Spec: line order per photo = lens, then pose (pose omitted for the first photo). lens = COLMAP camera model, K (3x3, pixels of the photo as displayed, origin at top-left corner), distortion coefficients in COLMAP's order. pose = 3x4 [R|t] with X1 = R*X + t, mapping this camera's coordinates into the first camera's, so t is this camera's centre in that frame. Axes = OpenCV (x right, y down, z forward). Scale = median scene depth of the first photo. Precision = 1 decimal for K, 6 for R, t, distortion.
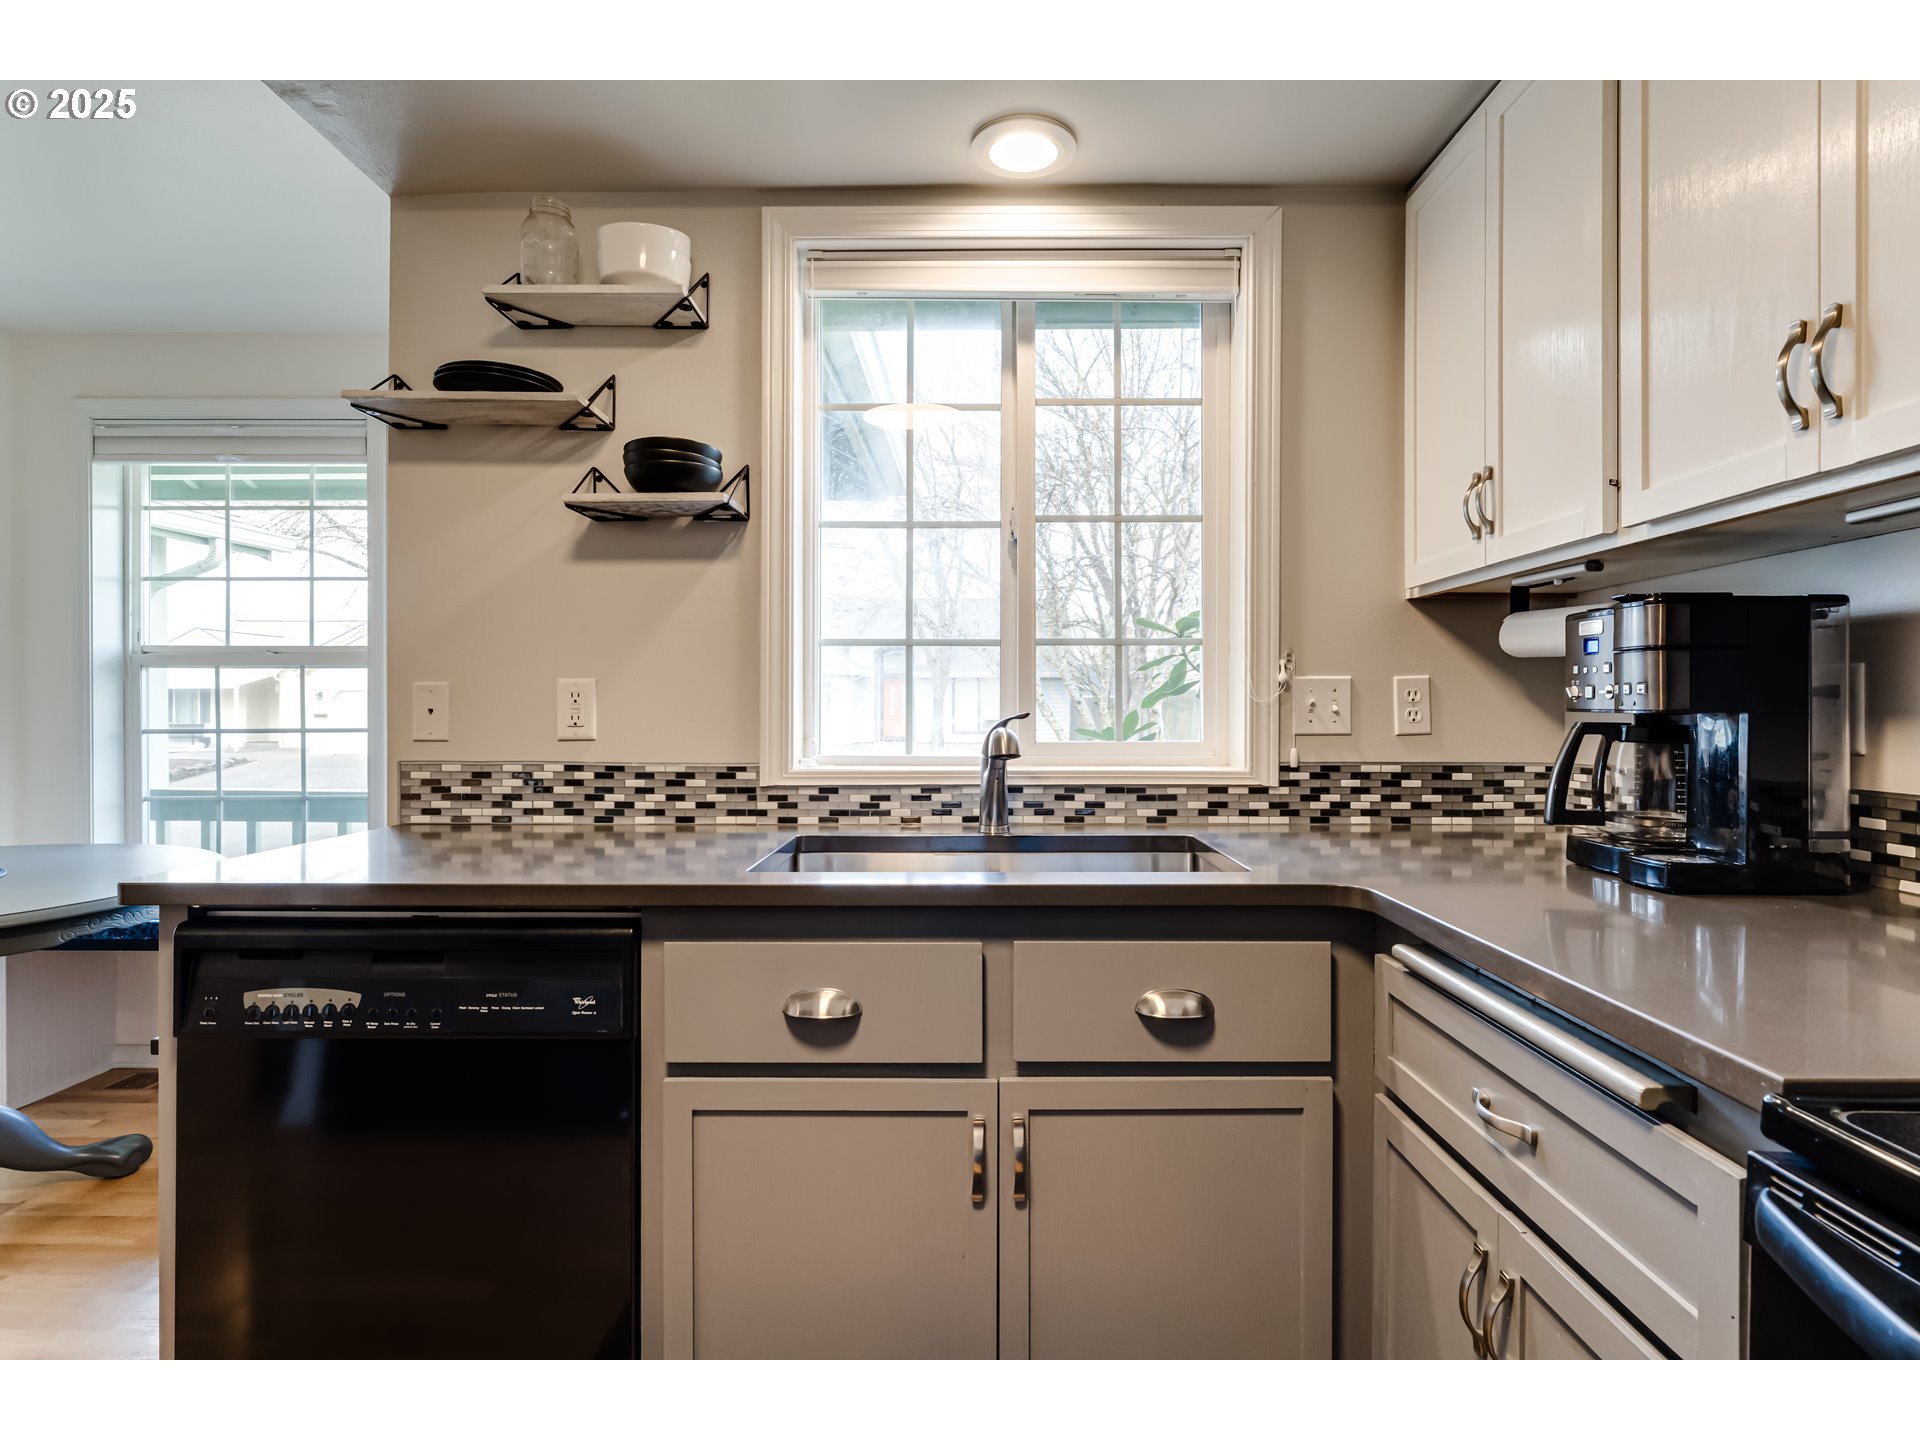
lens RADIAL K [[1005.7, 0, 963.7], [0, 1005.7, 709.4], [0, 0, 1]] dist [-0.004585, -0.000090]
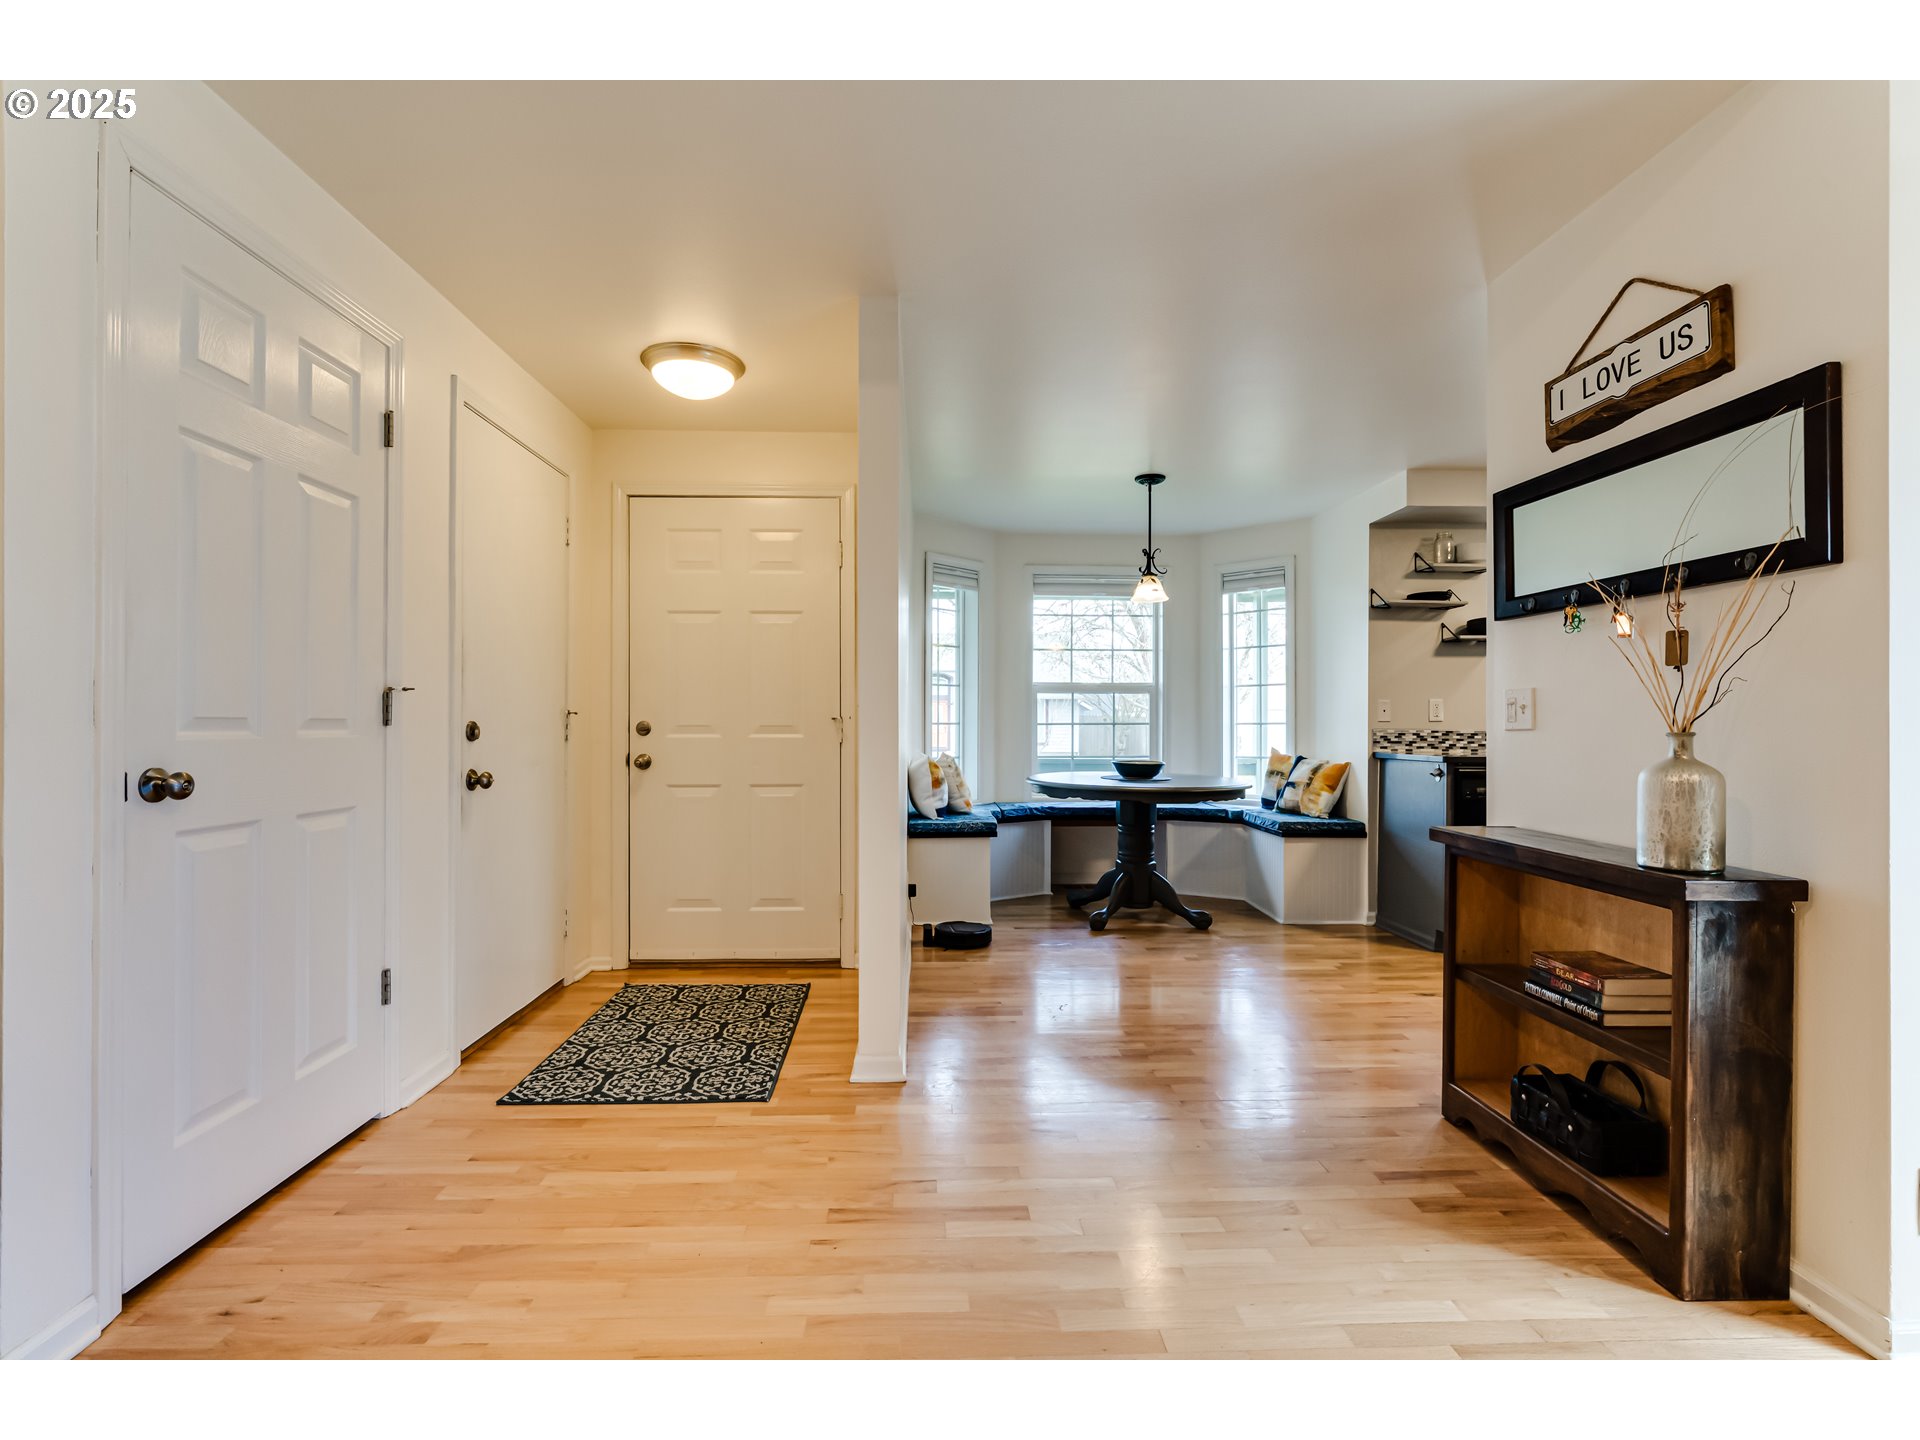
lens RADIAL K [[875.5, 0, 953.3], [0, 875.5, 720.7], [0, 0, 1]] dist [-0.001966, 0.000485]
pose [[0.999360, 0.002169, 0.035717, -1.791618], [-0.001957, 0.999980, -0.005976, 0.045163], [-0.035730, 0.005903, 0.999344, -1.348924]]
